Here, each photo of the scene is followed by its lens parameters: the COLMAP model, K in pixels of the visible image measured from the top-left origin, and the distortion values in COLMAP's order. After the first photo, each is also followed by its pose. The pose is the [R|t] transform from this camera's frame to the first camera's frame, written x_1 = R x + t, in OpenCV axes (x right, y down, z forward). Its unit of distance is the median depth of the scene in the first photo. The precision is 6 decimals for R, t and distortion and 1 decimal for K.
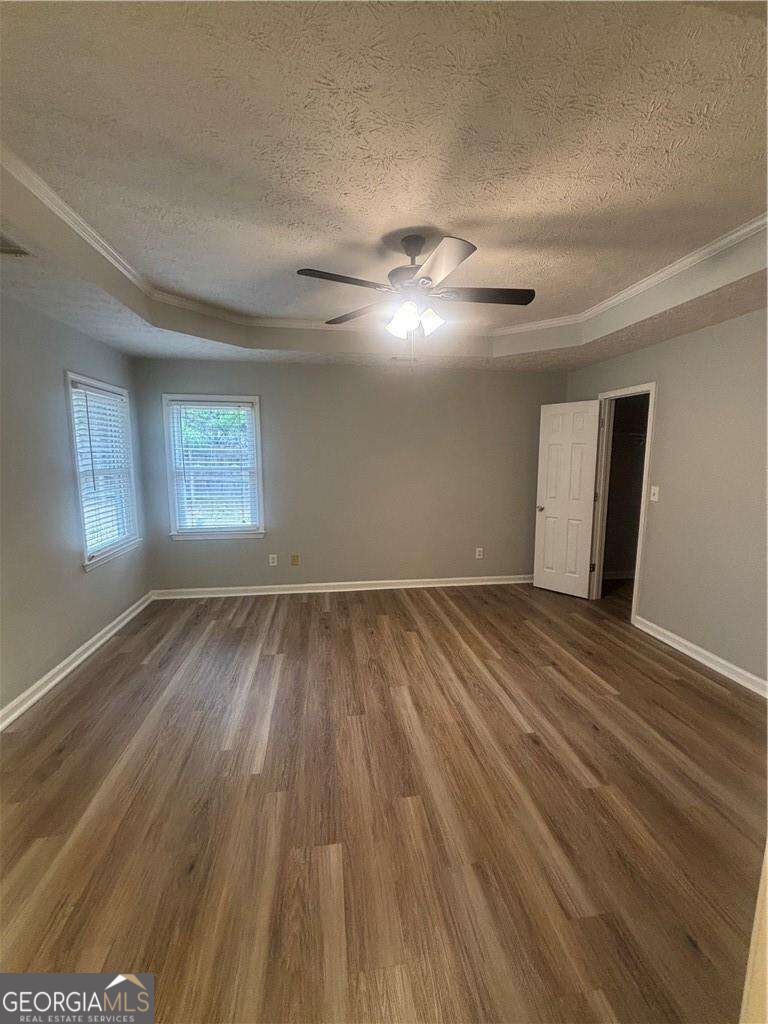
lens RADIAL K [[417.5, 0, 384.9], [0, 417.5, 509.6], [0, 0, 1]] dist [0.008281, -0.000921]
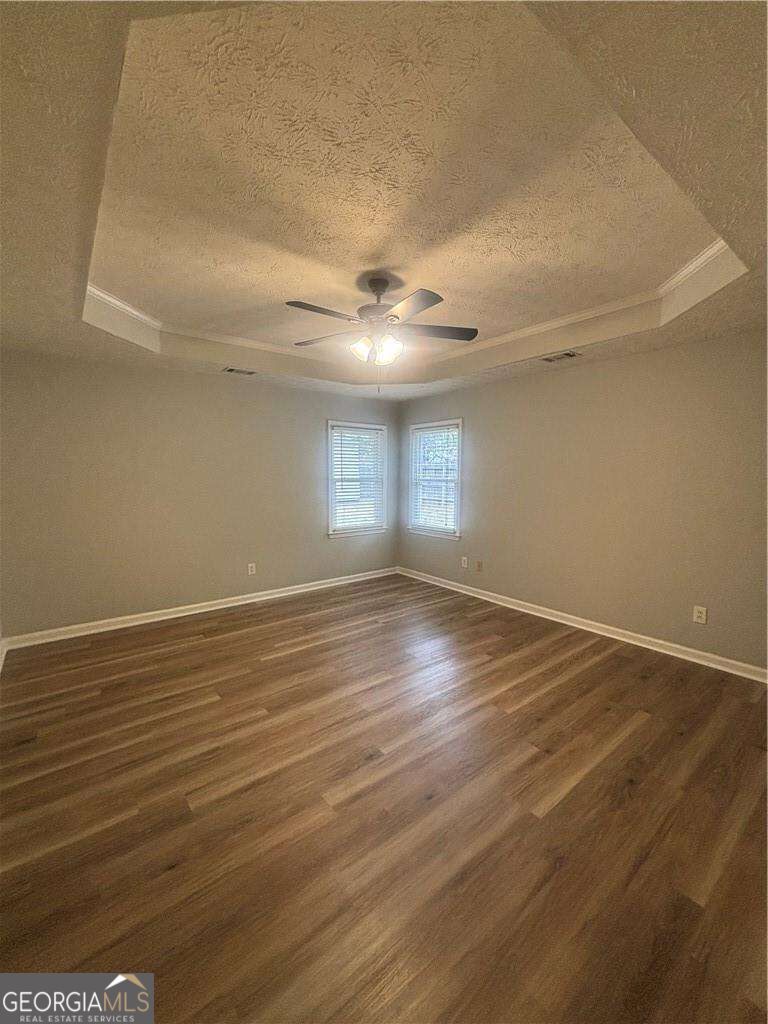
lens RADIAL K [[417.5, 0, 388.8], [0, 417.5, 506.6], [0, 0, 1]] dist [0.008281, -0.000921]
pose [[0.500368, 0.071765, -0.862834, 0.640405], [-0.117642, 0.992952, 0.014365, -0.021022], [0.857783, 0.094318, 0.505284, 0.268711]]
